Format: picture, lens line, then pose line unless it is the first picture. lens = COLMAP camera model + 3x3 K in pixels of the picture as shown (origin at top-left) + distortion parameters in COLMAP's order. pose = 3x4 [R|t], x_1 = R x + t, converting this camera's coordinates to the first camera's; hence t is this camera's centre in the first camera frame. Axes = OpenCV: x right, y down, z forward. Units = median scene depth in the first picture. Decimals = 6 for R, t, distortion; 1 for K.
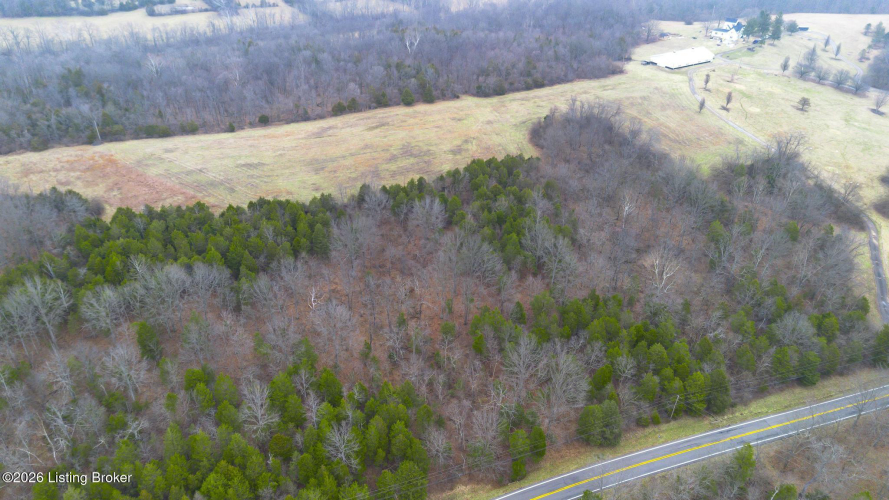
lens RADIAL K [[626.8, 0, 444.5], [0, 626.8, 250.0], [0, 0, 1]] dist [0.074659, -0.080037]
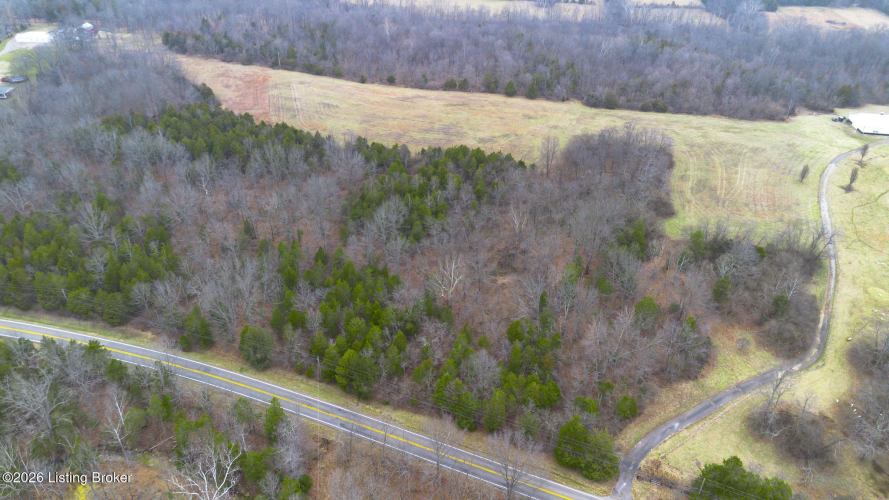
lens RADIAL K [[626.8, 0, 444.5], [0, 626.8, 250.0], [0, 0, 1]] dist [0.074659, -0.080037]
pose [[0.753694, 0.347849, -0.557625, 0.637436], [-0.352091, 0.930133, 0.104330, -0.075709], [0.554957, 0.117702, 0.823510, 0.129612]]
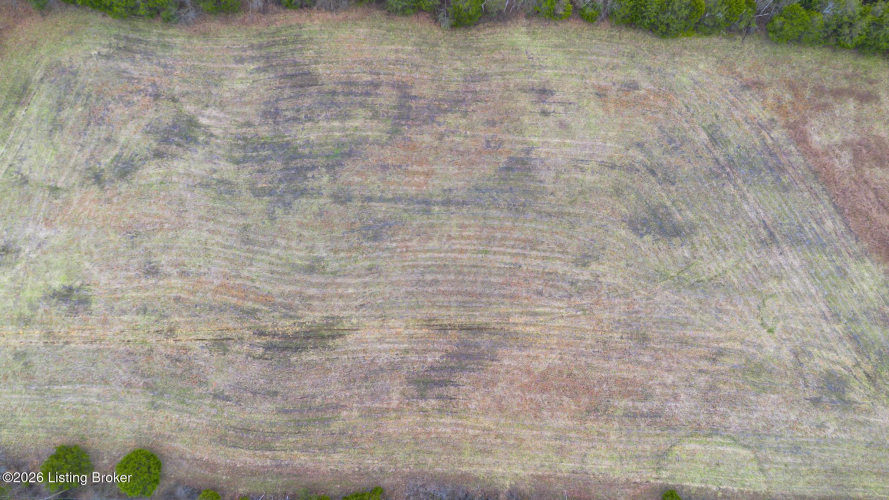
lens RADIAL K [[626.8, 0, 444.5], [0, 626.8, 250.0], [0, 0, 1]] dist [0.074659, -0.080037]
pose [[-0.901336, -0.432659, 0.020001, -0.181795], [0.197158, -0.368737, 0.908384, -0.541704], [-0.385645, 0.822703, 0.417658, 0.858307]]
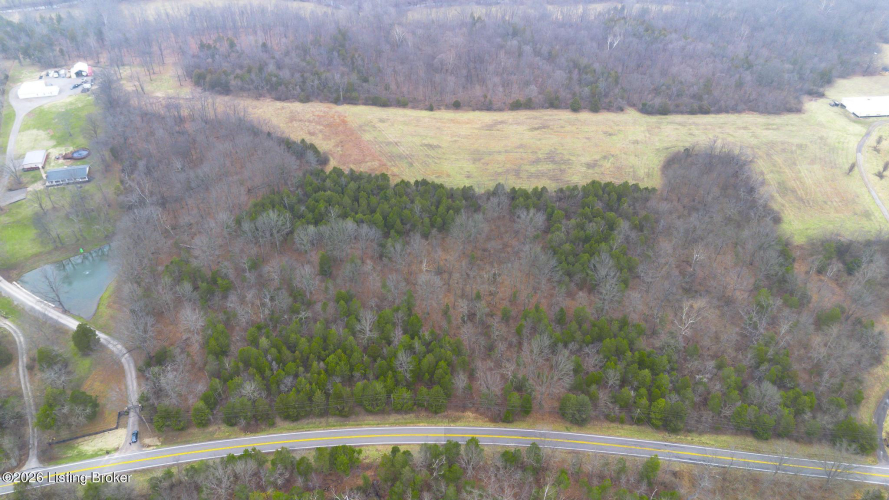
lens RADIAL K [[626.8, 0, 444.5], [0, 626.8, 250.0], [0, 0, 1]] dist [0.074659, -0.080037]
pose [[0.909896, 0.267535, -0.317039, 0.196331], [-0.225730, 0.960509, 0.162689, -0.140041], [0.348044, -0.076464, 0.934355, -0.248131]]
